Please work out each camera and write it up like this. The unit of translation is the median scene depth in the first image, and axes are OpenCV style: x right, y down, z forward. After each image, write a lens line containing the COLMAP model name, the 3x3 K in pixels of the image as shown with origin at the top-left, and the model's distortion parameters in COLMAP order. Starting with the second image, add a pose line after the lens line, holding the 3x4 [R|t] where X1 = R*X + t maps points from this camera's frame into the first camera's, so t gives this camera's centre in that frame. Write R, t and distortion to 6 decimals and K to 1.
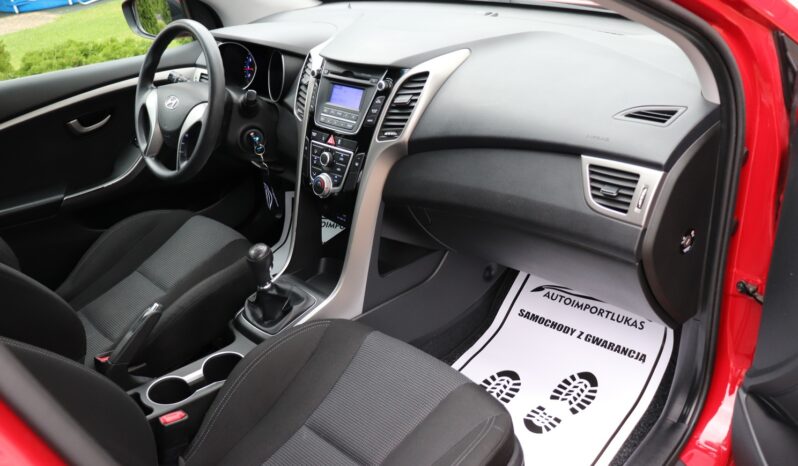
lens RADIAL K [[662.6, 0, 398.6], [0, 662.6, 233.7], [0, 0, 1]] dist [-0.183211, 0.160692]
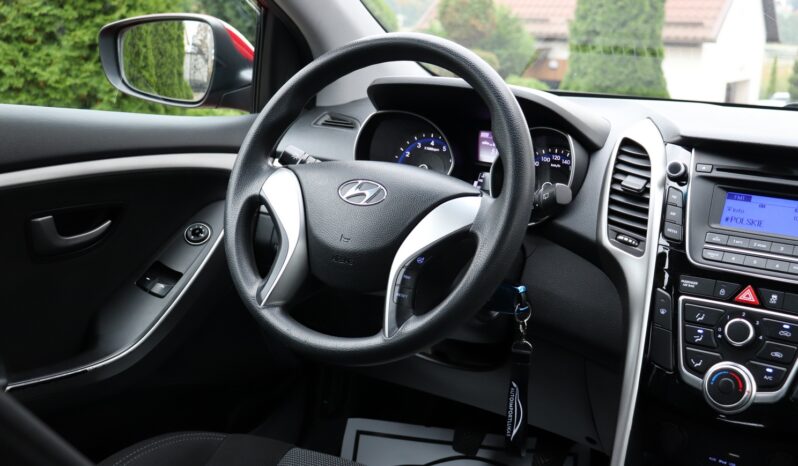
lens RADIAL K [[916.8, 0, 402.4], [0, 916.8, 232.7], [0, 0, 1]] dist [0.001188, 0.000000]
pose [[0.962288, 0.103098, 0.251740, -0.536839], [-0.022880, 0.952795, -0.302751, 0.028022], [-0.271070, 0.285573, 0.919222, 0.426782]]
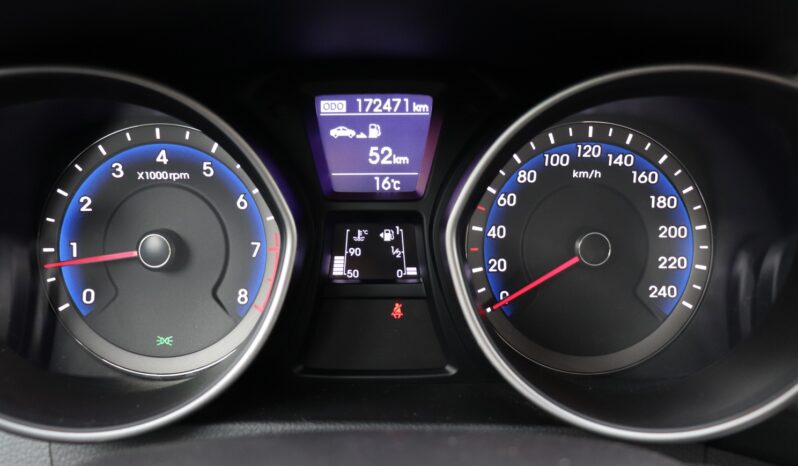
lens RADIAL K [[662.6, 0, 402.6], [0, 662.6, 248.9], [0, 0, 1]] dist [-0.183211, 0.160692]
pose [[0.702982, -0.155145, 0.694080, -0.369889], [0.289600, 0.953789, -0.080117, -0.285398], [-0.649575, 0.257327, 0.715426, 1.081726]]
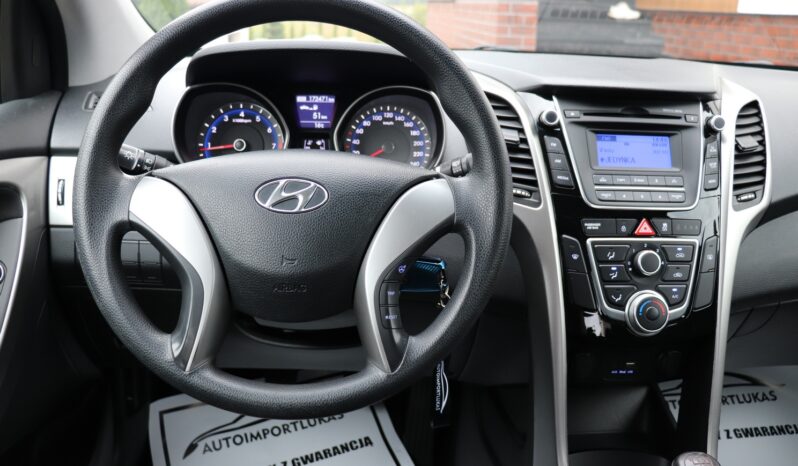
lens RADIAL K [[662.6, 0, 393.2], [0, 662.6, 231.5], [0, 0, 1]] dist [-0.183211, 0.160692]
pose [[0.672894, -0.117514, 0.730346, -0.643714], [0.277678, 0.955229, -0.102136, -0.143918], [-0.685645, 0.271527, 0.675399, 0.788839]]
